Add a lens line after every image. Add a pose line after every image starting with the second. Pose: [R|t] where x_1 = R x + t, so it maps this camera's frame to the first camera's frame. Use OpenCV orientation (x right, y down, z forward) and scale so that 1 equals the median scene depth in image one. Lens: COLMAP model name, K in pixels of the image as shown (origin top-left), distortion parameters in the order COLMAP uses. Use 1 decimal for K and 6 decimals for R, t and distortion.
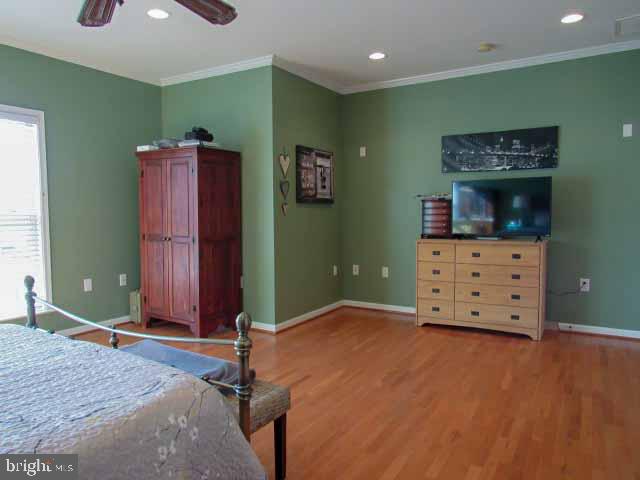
lens RADIAL K [[470.4, 0, 317.3], [0, 470.4, 239.5], [0, 0, 1]] dist [-0.037105, 0.017784]
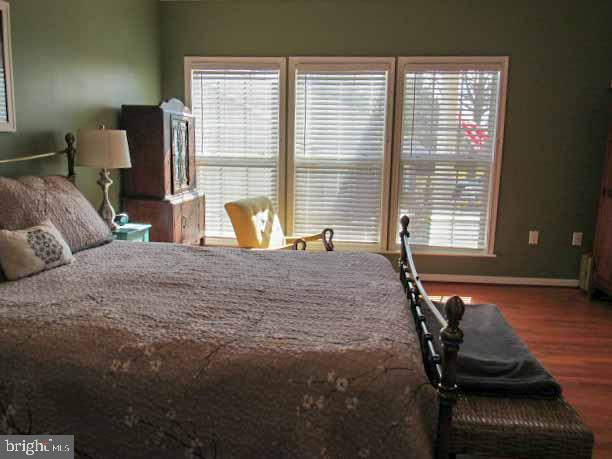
lens RADIAL K [[449.8, 0, 274.3], [0, 449.8, 235.5], [0, 0, 1]] dist [-0.037105, 0.017784]
pose [[0.382289, 0.168189, -0.908607, 0.390429], [-0.066104, 0.985754, 0.154657, -0.035253], [0.921675, 0.000939, 0.387962, 0.469930]]
